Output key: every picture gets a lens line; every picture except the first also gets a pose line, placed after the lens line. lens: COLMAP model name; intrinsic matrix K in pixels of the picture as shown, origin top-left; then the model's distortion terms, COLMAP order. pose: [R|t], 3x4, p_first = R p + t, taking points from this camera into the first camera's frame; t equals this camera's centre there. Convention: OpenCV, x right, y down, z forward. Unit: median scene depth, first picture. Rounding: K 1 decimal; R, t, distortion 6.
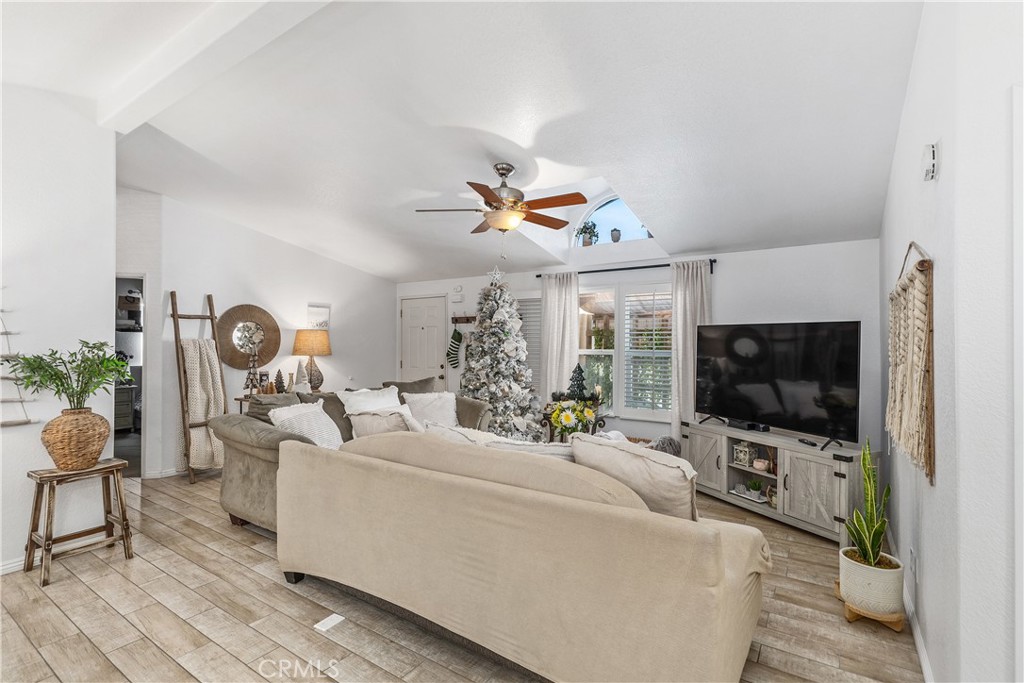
lens RADIAL K [[484.1, 0, 514.5], [0, 484.1, 343.9], [0, 0, 1]] dist [-0.005042, 0.003037]
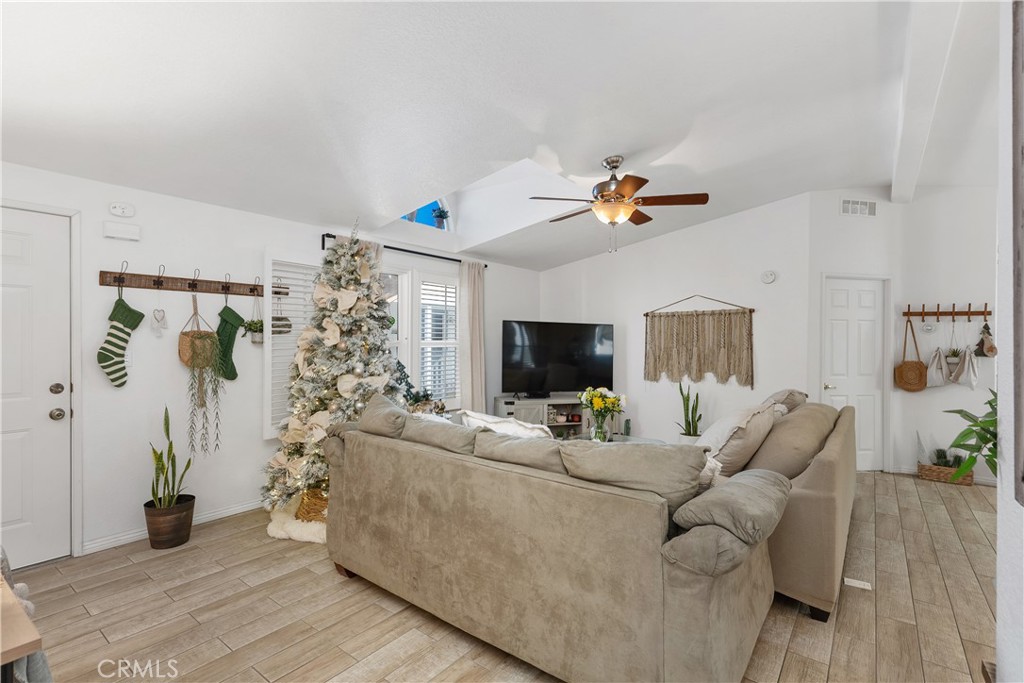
lens RADIAL K [[484.1, 0, 507.9], [0, 484.1, 325.1], [0, 0, 1]] dist [-0.005042, 0.003037]
pose [[0.052758, 0.018391, 0.998438, -0.751321], [-0.012558, 0.999764, -0.017752, -0.005042], [-0.998528, -0.011602, 0.052977, 0.840961]]
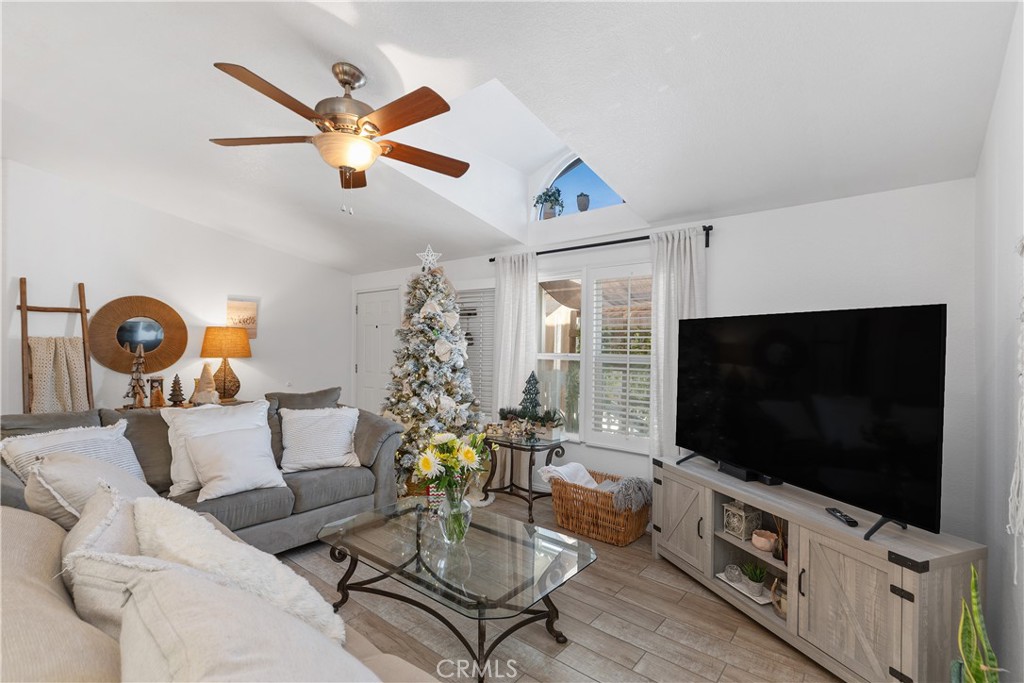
lens RADIAL K [[469.0, 0, 513.6], [0, 469.0, 349.1], [0, 0, 1]] dist [0.009961, -0.001428]
pose [[0.995200, 0.006977, -0.097617, 0.189206], [-0.006382, 0.999959, 0.006407, 0.000511], [0.097658, -0.005753, 0.995203, 0.281350]]
